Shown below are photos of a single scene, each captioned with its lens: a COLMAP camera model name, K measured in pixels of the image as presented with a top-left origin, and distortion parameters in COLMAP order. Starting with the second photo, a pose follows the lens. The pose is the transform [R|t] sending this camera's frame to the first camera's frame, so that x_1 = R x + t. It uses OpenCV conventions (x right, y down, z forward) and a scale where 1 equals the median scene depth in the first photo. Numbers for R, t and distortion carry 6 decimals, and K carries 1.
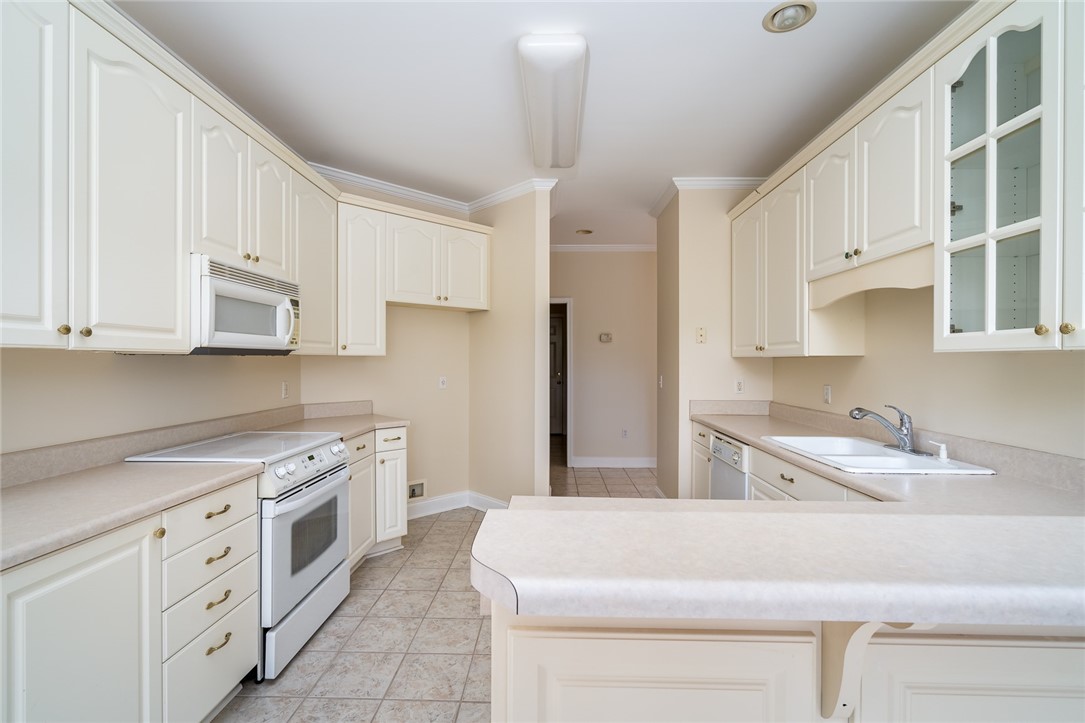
lens RADIAL K [[493.9, 0, 540.0], [0, 493.9, 362.5], [0, 0, 1]] dist [-0.002528, 0.000844]
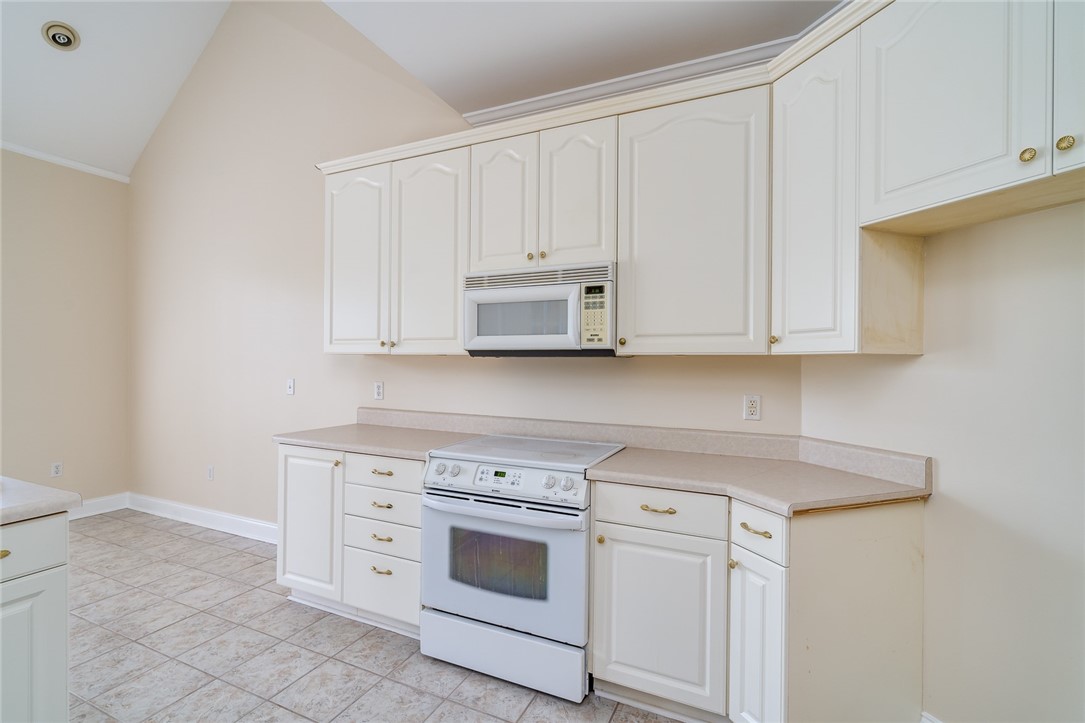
lens RADIAL K [[493.9, 0, 540.0], [0, 493.9, 362.5], [0, 0, 1]] dist [-0.002528, 0.000844]
pose [[-0.394851, -0.003537, -0.918739, 0.345882], [-0.012795, 0.999917, 0.001650, -0.005172], [0.918656, 0.012407, -0.394863, 1.596444]]
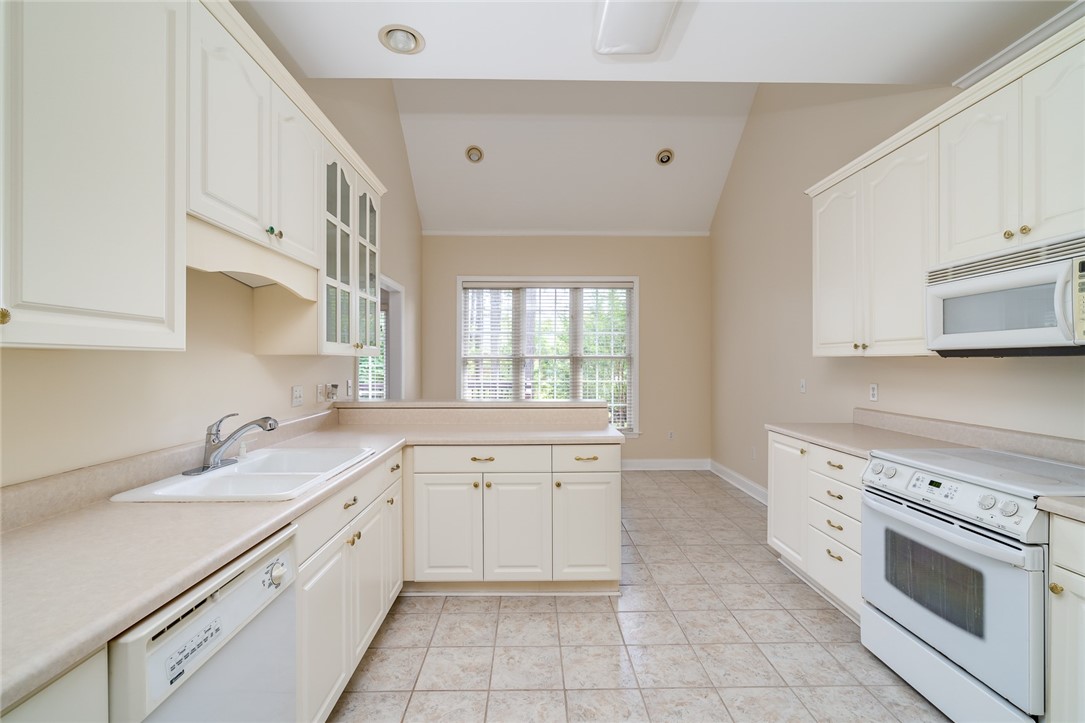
lens RADIAL K [[493.9, 0, 540.0], [0, 493.9, 362.5], [0, 0, 1]] dist [-0.002528, 0.000844]
pose [[-0.998935, -0.002823, -0.046047, 0.242601], [-0.003073, 0.999981, 0.005362, -0.006940], [0.046031, 0.005498, -0.998925, 2.010262]]
